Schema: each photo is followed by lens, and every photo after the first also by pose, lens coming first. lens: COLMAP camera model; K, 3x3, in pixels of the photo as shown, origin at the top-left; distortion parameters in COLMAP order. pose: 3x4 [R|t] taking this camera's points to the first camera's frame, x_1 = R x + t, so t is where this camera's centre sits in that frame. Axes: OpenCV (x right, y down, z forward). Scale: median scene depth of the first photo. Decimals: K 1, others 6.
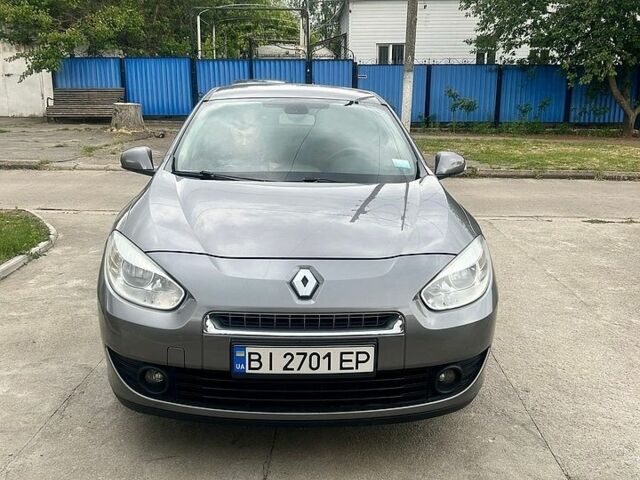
lens RADIAL K [[645.6, 0, 319.4], [0, 645.6, 240.2], [0, 0, 1]] dist [-0.017333, 0.000000]
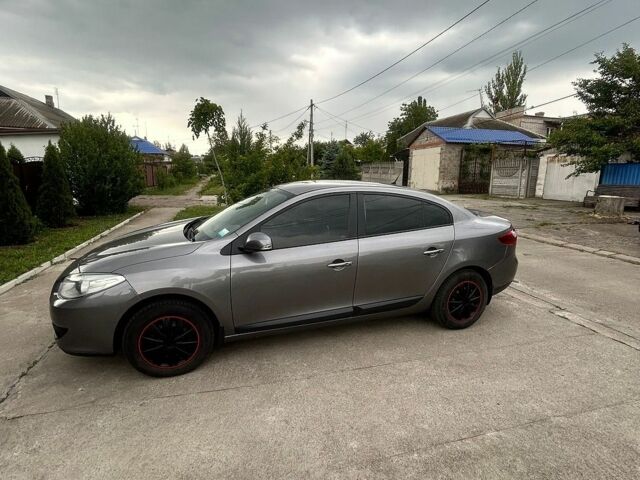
lens RADIAL K [[347.1, 0, 320.0], [0, 347.1, 239.8], [0, 0, 1]] dist [-0.006233, 0.000777]
pose [[0.275852, 0.173609, -0.945392, 0.193014], [-0.237555, 0.965356, 0.107960, -0.049158], [0.931382, 0.194801, 0.307538, 0.193954]]
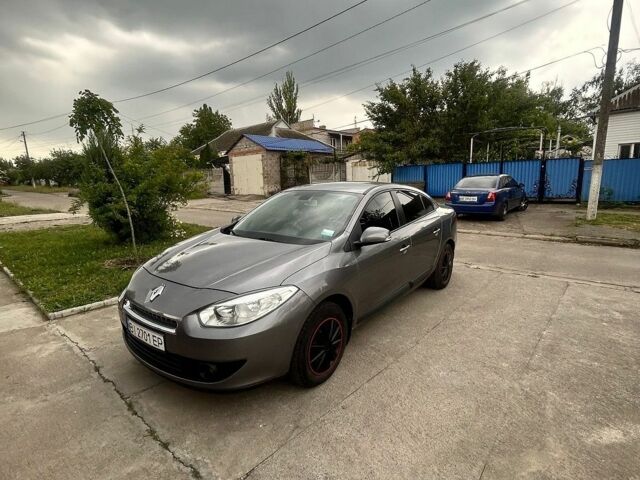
lens RADIAL K [[347.1, 0, 321.8], [0, 347.1, 240.4], [0, 0, 1]] dist [-0.006233, 0.000777]
pose [[0.758449, 0.084624, -0.646215, 0.133227], [-0.123118, 0.992285, -0.014559, -0.017764], [0.639998, 0.090603, 0.763016, 0.070872]]
